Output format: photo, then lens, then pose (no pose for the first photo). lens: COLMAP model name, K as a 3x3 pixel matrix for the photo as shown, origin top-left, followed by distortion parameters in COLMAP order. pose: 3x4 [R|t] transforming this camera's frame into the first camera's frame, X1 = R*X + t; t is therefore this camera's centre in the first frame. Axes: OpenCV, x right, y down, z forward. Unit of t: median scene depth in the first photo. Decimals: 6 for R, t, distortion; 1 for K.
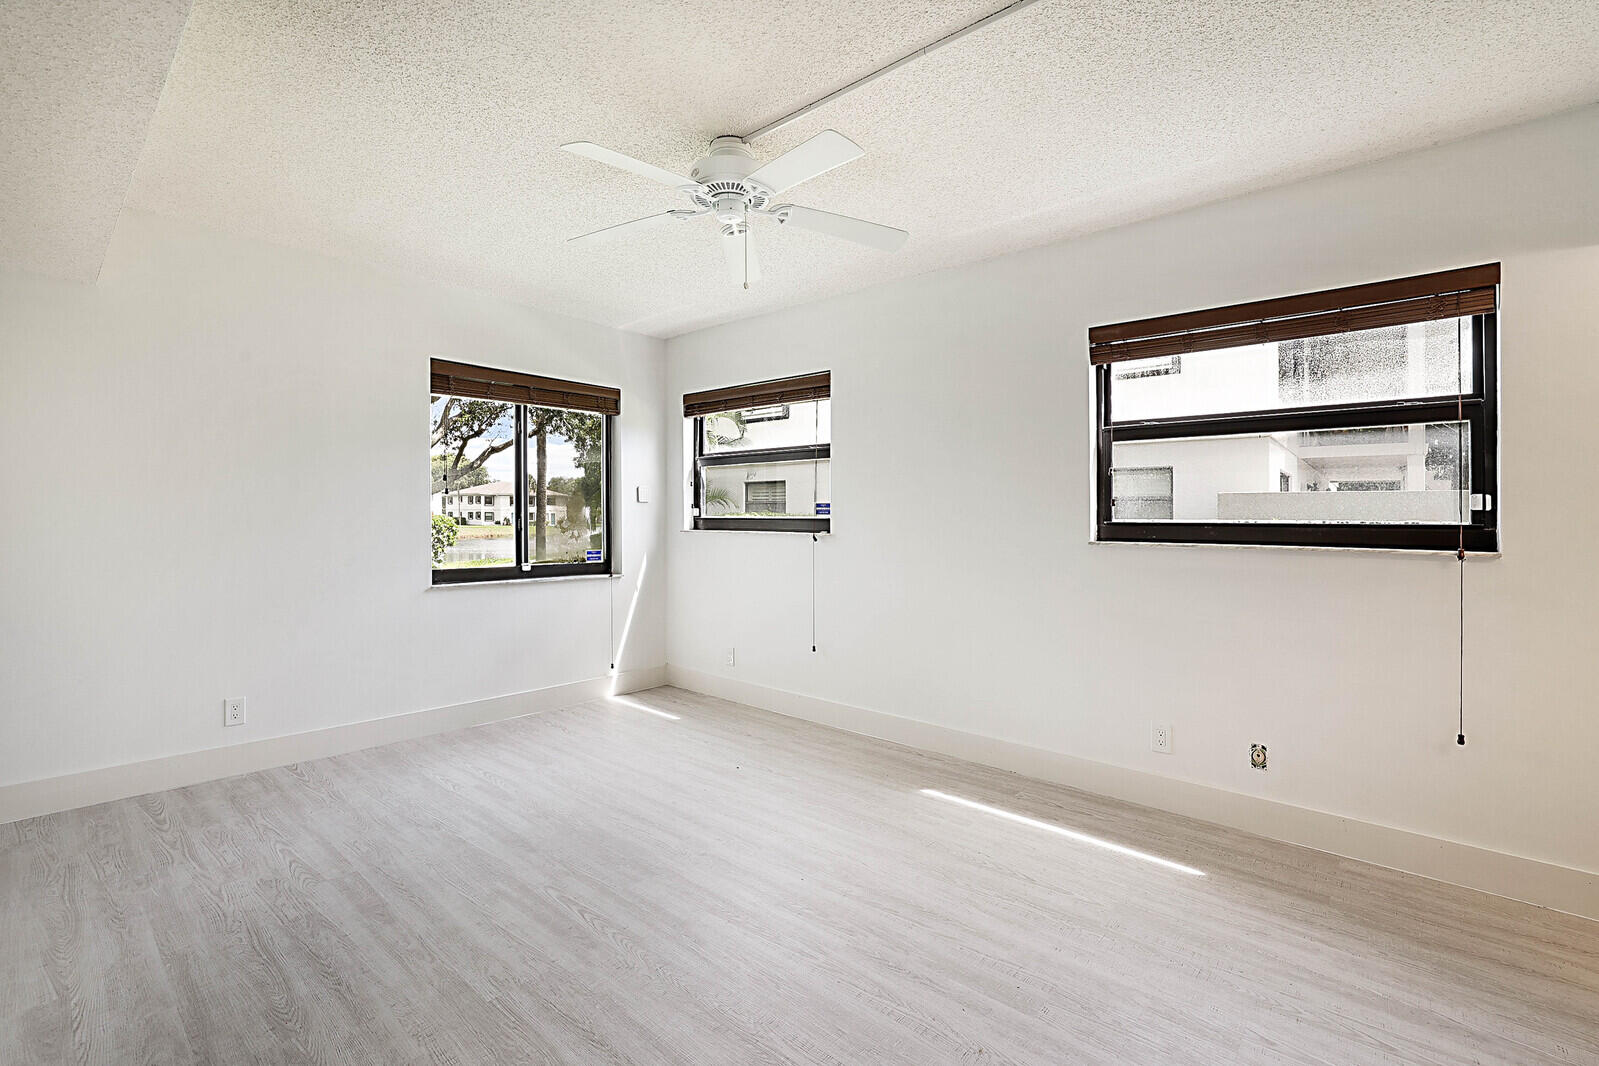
lens RADIAL K [[695.8, 0, 797.9], [0, 695.8, 531.3], [0, 0, 1]] dist [-0.043412, 0.022217]
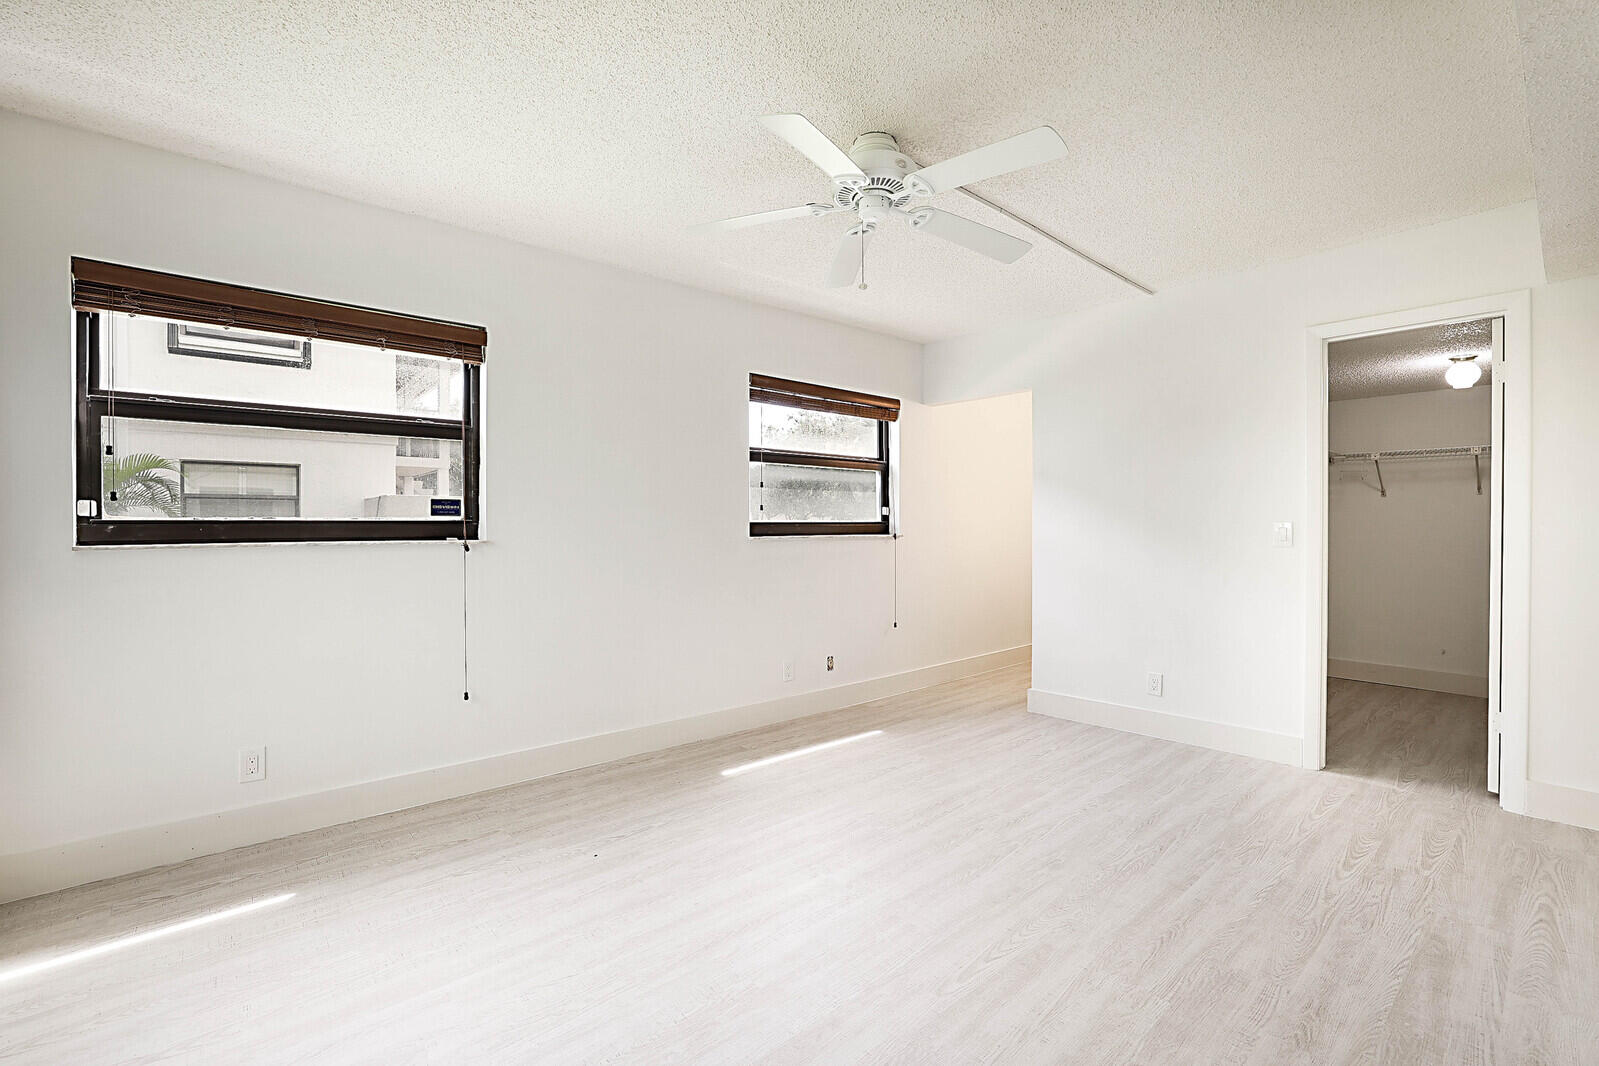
lens RADIAL K [[659.7, 0, 790.9], [0, 659.7, 524.7], [0, 0, 1]] dist [-0.003562, -0.000239]
pose [[0.187764, -0.013600, 0.982120, -0.709301], [0.016511, 0.999807, 0.010688, -0.018822], [-0.982075, 0.014209, 0.187952, 0.620614]]
